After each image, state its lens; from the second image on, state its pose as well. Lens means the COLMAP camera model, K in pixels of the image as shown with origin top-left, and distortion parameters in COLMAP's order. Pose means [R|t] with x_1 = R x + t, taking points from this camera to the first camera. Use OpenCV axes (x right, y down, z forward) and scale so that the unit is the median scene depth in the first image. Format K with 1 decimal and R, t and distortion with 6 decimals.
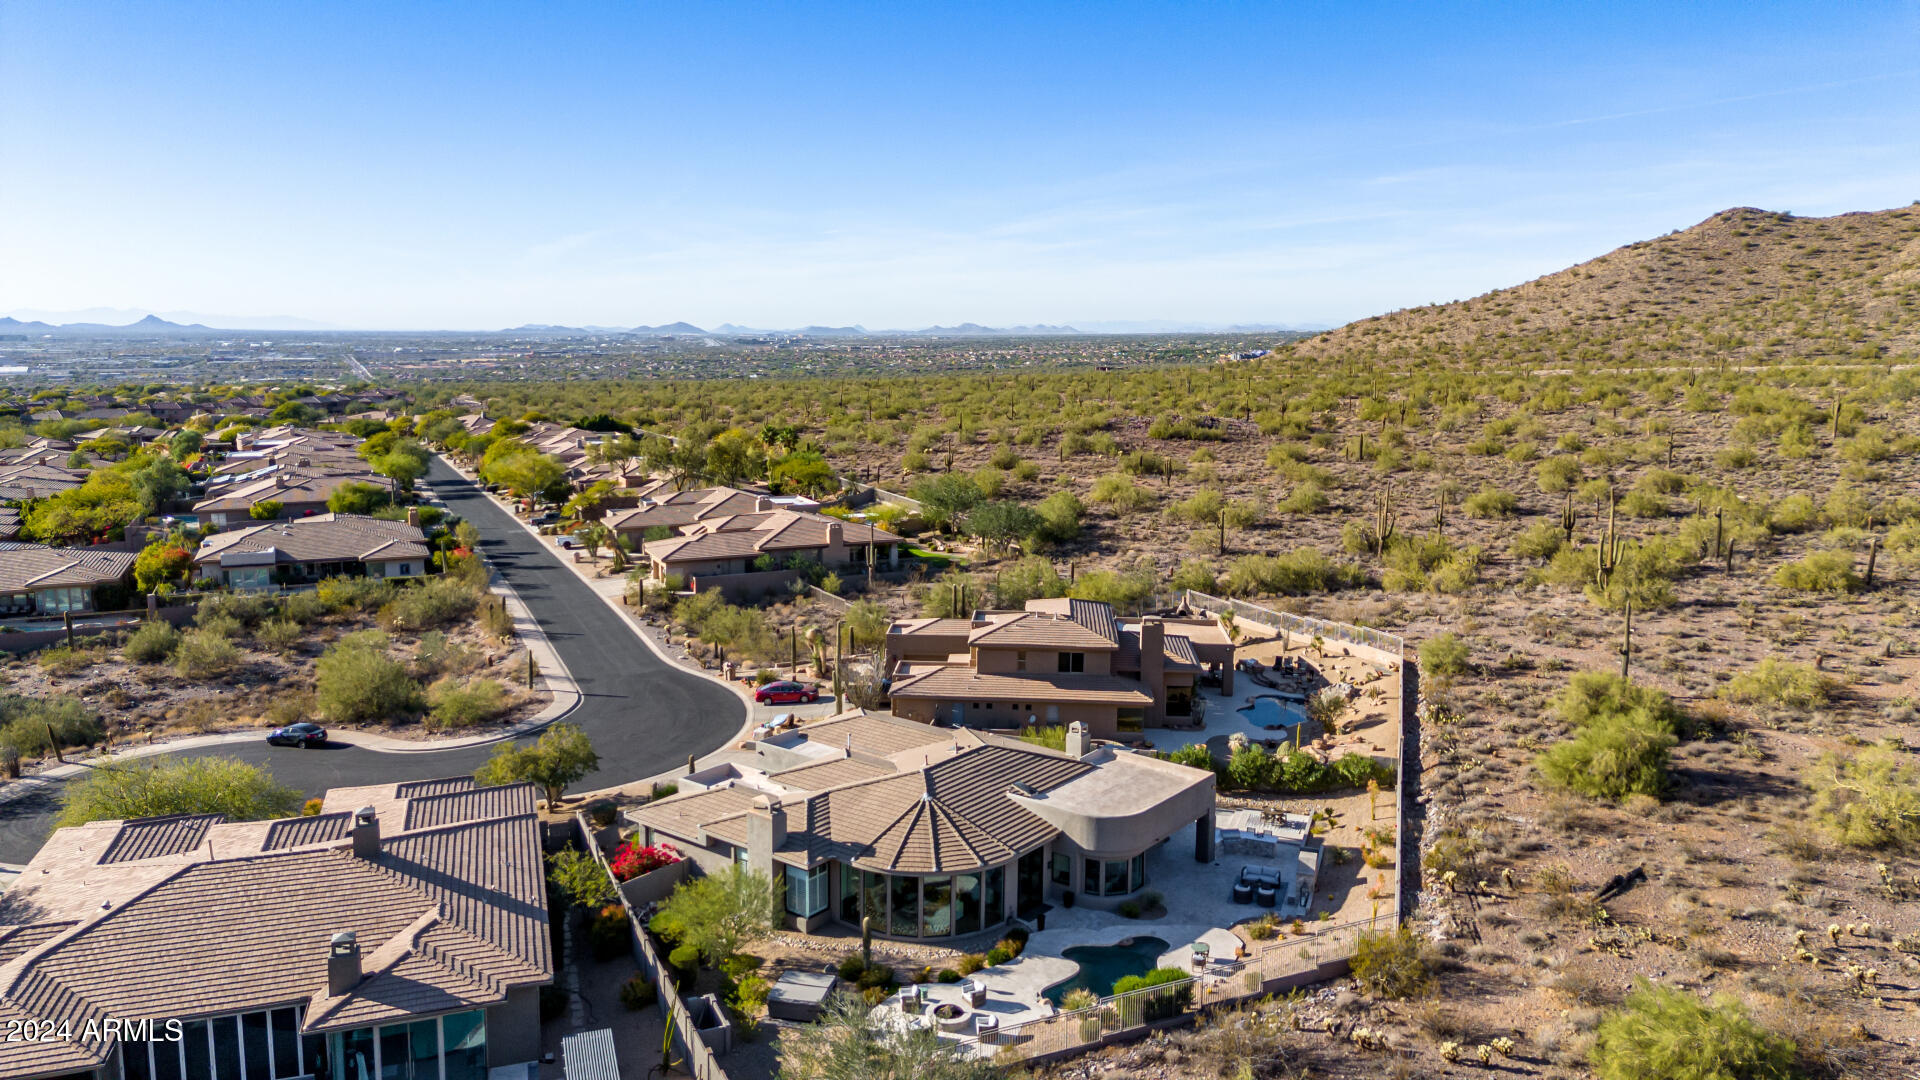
lens RADIAL K [[1345.5, 0, 962.1], [0, 1345.5, 511.9], [0, 0, 1]] dist [0.083166, -0.075276]
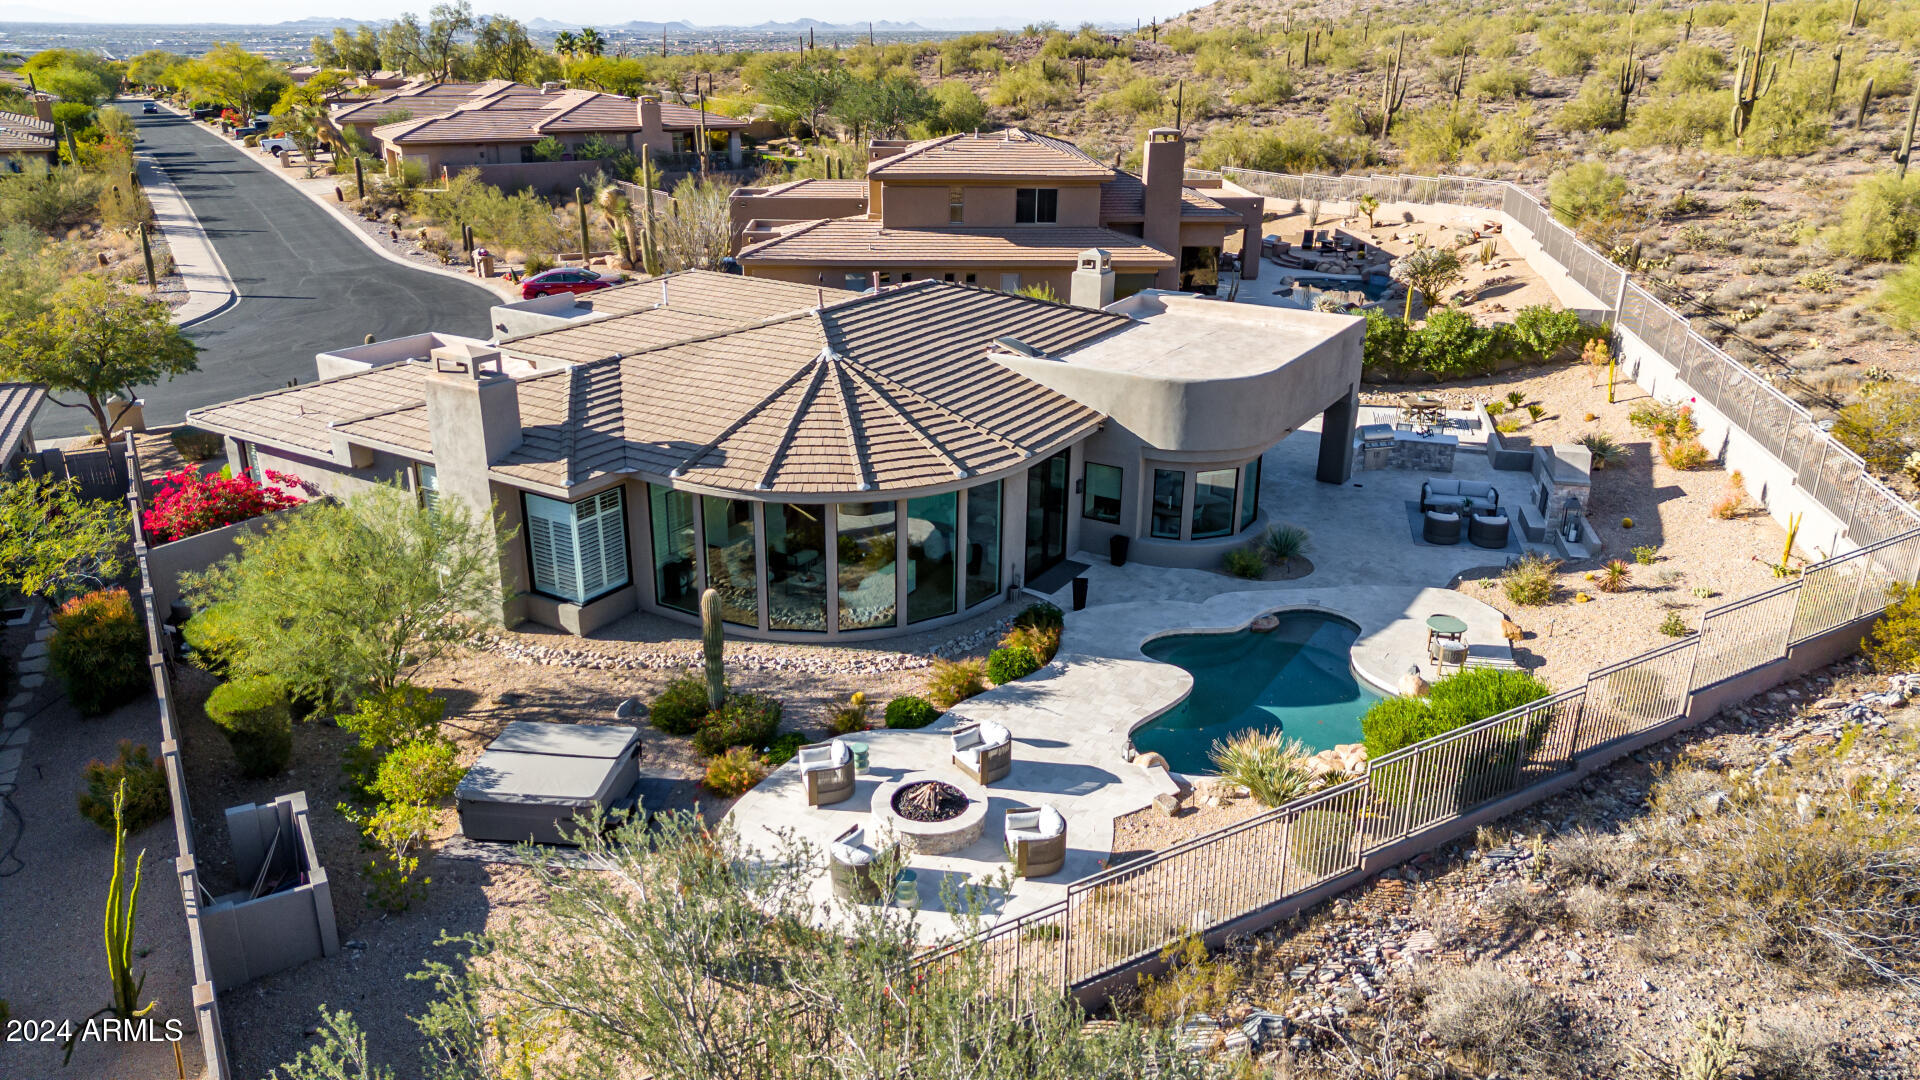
lens RADIAL K [[1345.5, 0, 959.7], [0, 1345.5, 533.4], [0, 0, 1]] dist [0.083166, -0.075276]
pose [[0.993916, -0.036651, 0.103869, -0.031923], [0.012853, 0.975165, 0.221106, 0.167586], [-0.109393, -0.218426, 0.969703, 0.519311]]
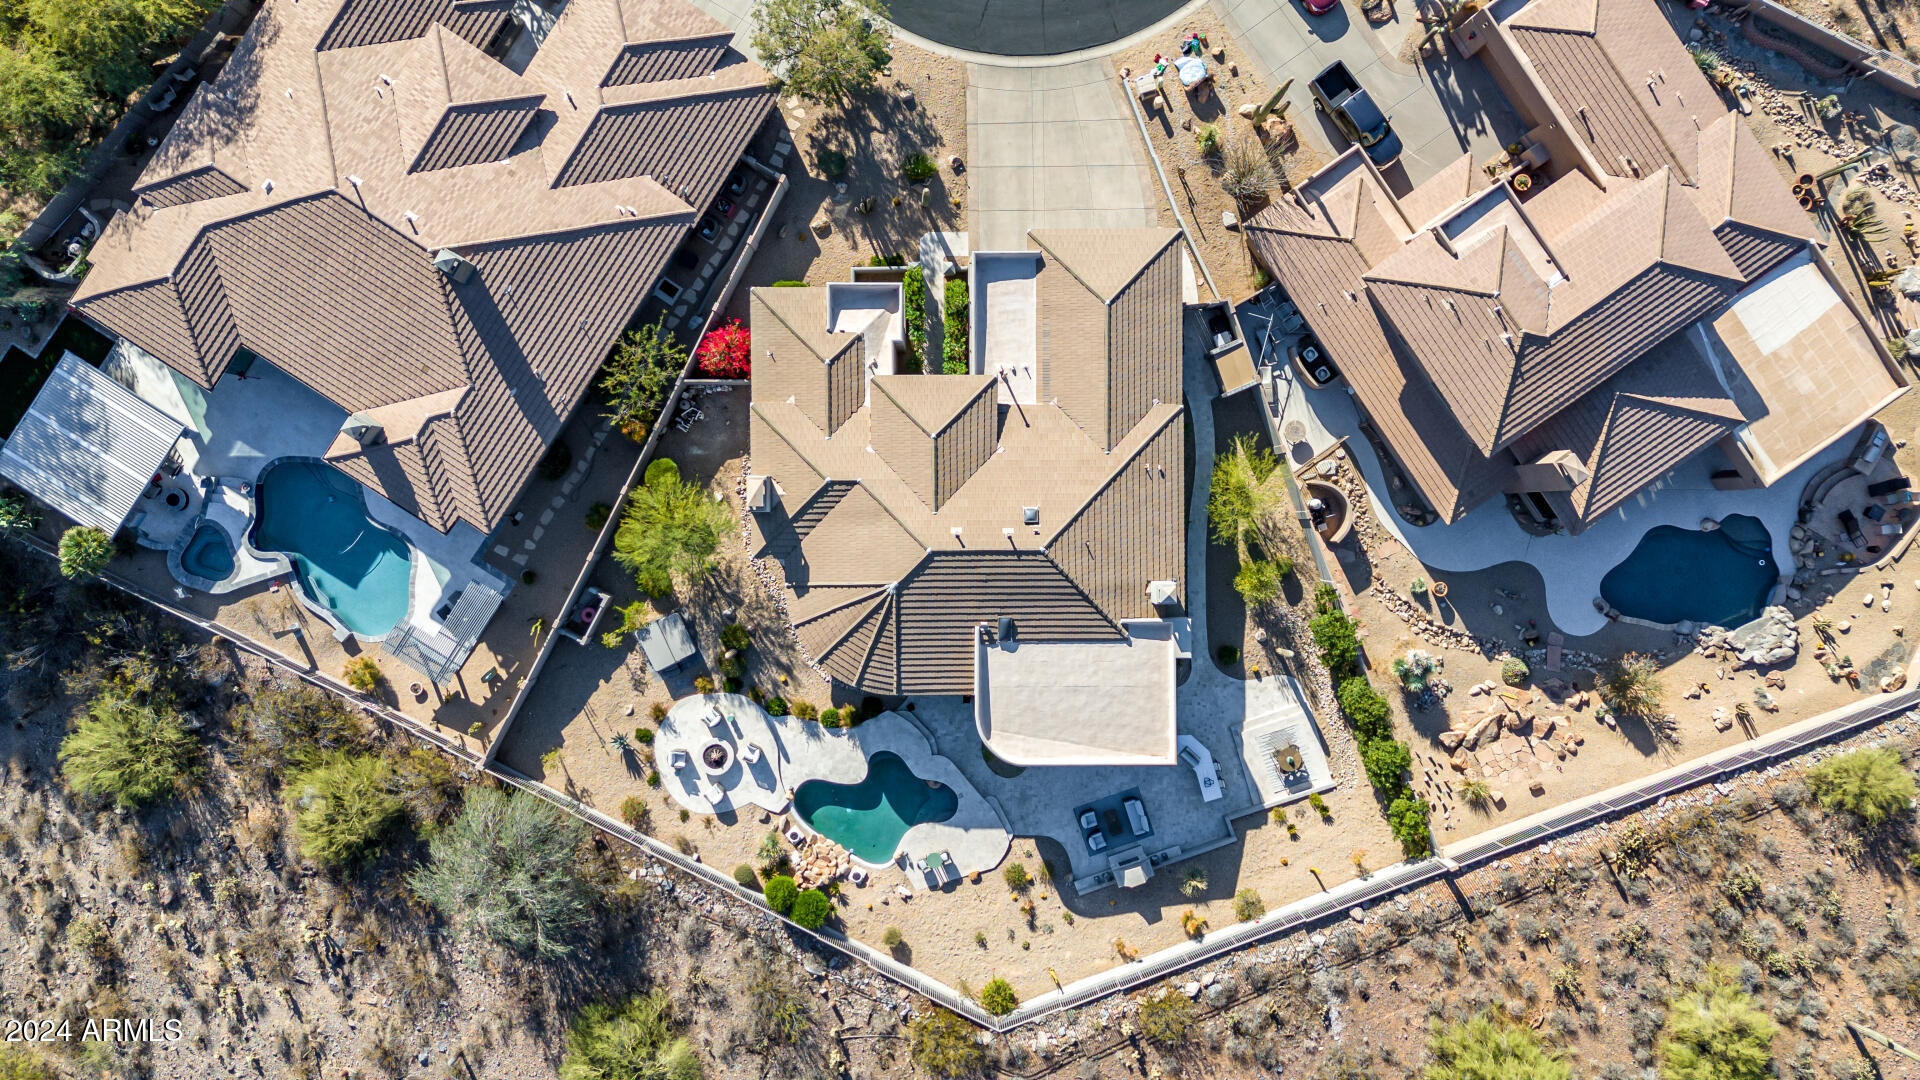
lens RADIAL K [[1345.5, 0, 970.1], [0, 1345.5, 531.2], [0, 0, 1]] dist [0.083166, -0.075276]
pose [[0.620106, 0.784342, 0.016592, -0.039075], [-0.121940, 0.075471, 0.989664, -0.752035], [0.774983, -0.615720, 0.142442, 0.925788]]
